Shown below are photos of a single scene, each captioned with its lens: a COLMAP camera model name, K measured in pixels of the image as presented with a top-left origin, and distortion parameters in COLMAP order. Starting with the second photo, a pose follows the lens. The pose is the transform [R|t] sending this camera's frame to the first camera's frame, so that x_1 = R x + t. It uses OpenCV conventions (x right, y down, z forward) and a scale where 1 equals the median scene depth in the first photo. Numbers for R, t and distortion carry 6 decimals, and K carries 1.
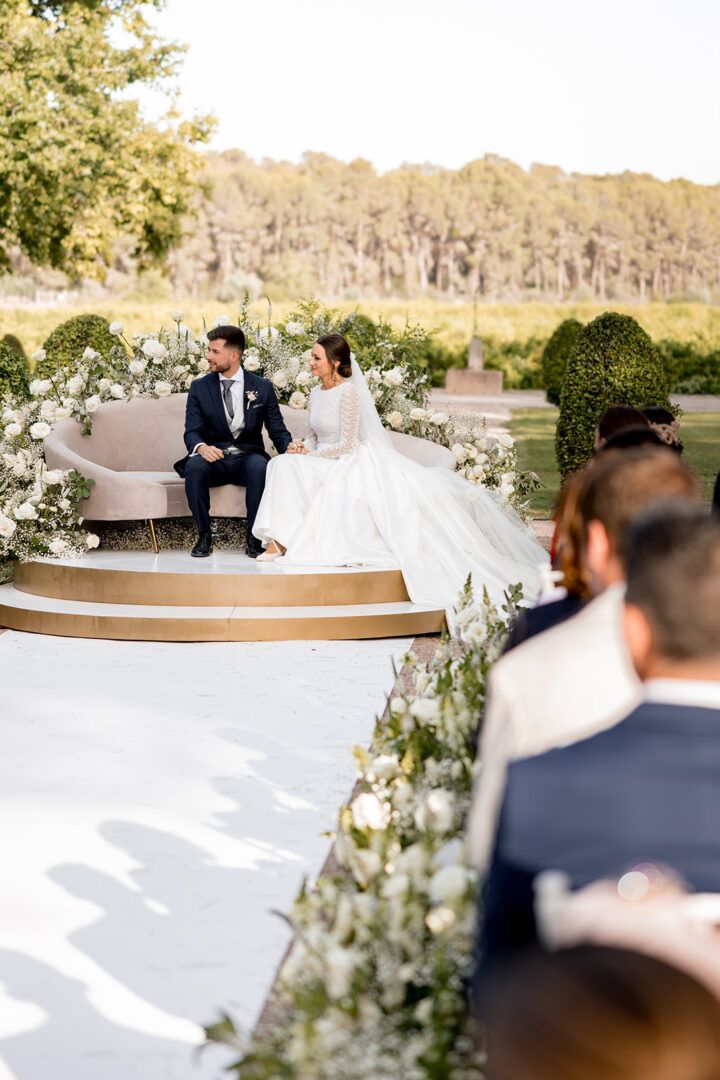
lens RADIAL K [[3101.1, 0, 360.0], [0, 3101.1, 540.0], [0, 0, 1]] dist [0.013824, 0.686400]
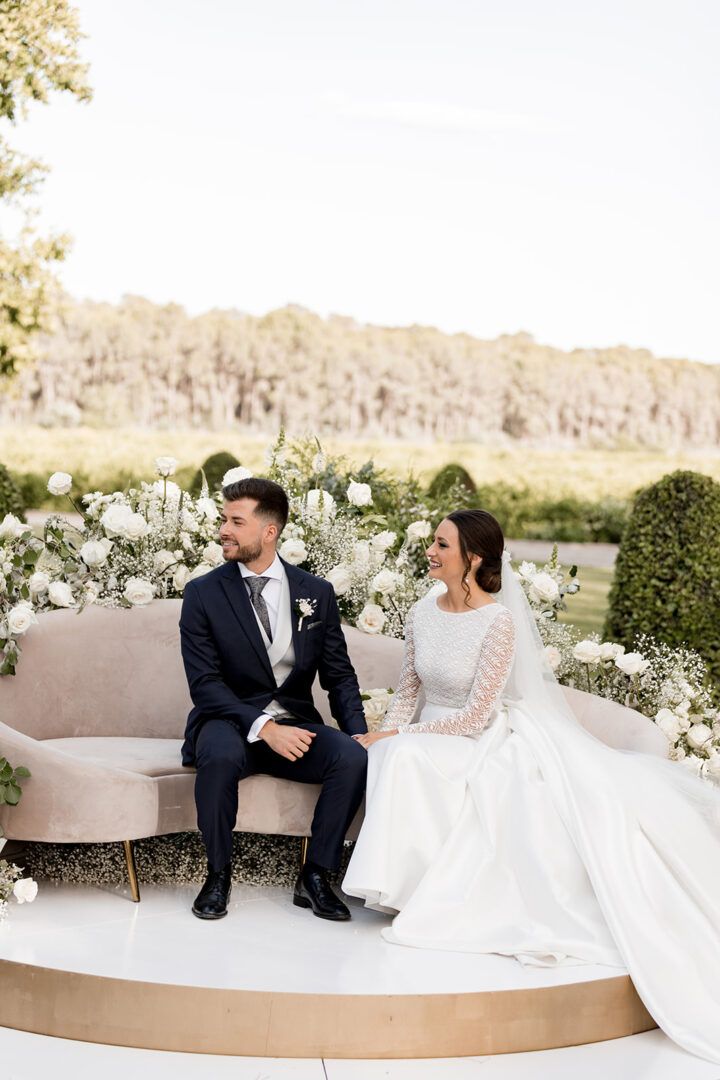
lens RADIAL K [[2574.2, 0, 360.0], [0, 2574.2, 540.0], [0, 0, 1]] dist [0.008646, -0.352777]
pose [[0.995658, 0.031141, 0.087725, -0.023919], [-0.027995, 0.998928, -0.036876, -0.015393], [-0.088779, 0.034260, 0.995462, 0.190696]]
